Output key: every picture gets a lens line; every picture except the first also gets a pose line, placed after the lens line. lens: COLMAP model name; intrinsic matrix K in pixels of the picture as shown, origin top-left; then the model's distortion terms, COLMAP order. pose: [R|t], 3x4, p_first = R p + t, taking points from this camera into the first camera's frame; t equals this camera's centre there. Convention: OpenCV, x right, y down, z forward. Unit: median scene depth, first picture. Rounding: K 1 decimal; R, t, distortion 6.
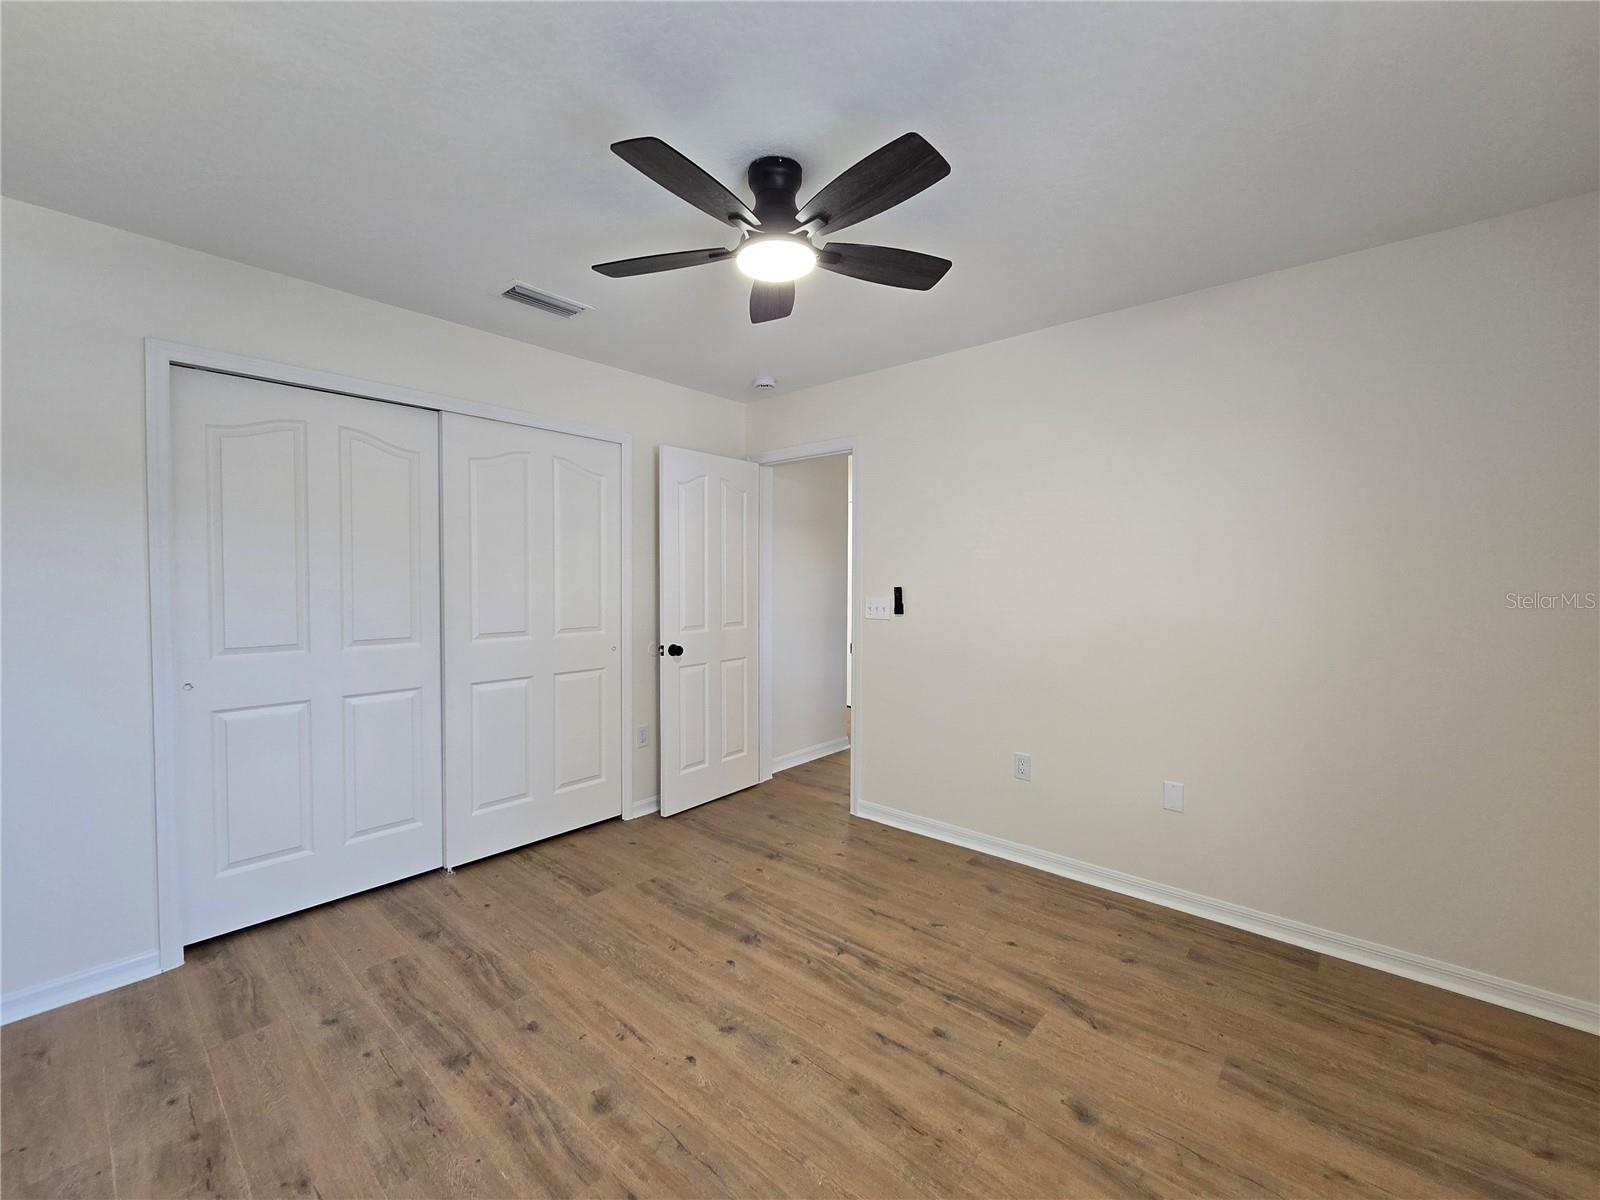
lens RADIAL K [[656.0, 0, 798.4], [0, 656.0, 592.0], [0, 0, 1]] dist [-0.002615, -0.000016]
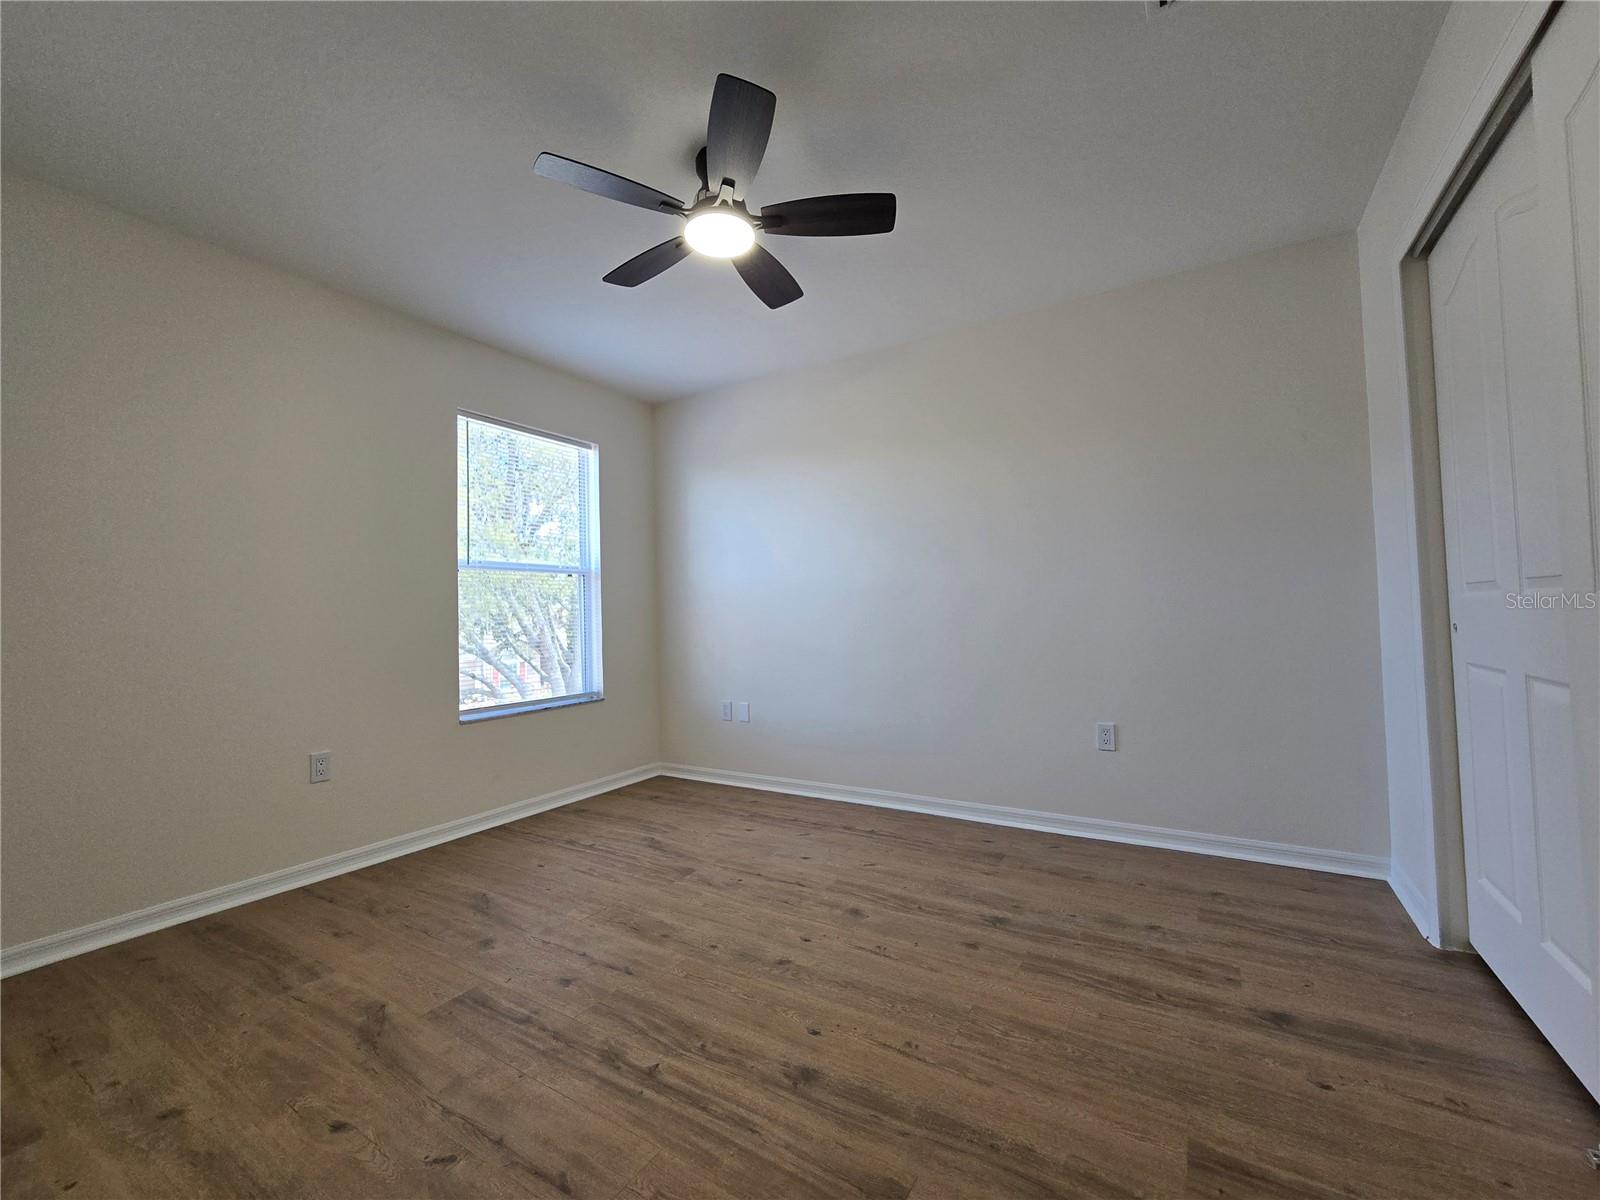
lens RADIAL K [[654.7, 0, 798.2], [0, 654.7, 593.9], [0, 0, 1]] dist [-0.006174, 0.003106]
pose [[-0.985308, 0.015165, -0.170111, 0.027956], [0.017058, 0.999808, -0.009670, 0.100836], [0.169932, -0.012430, -0.985377, 1.771457]]
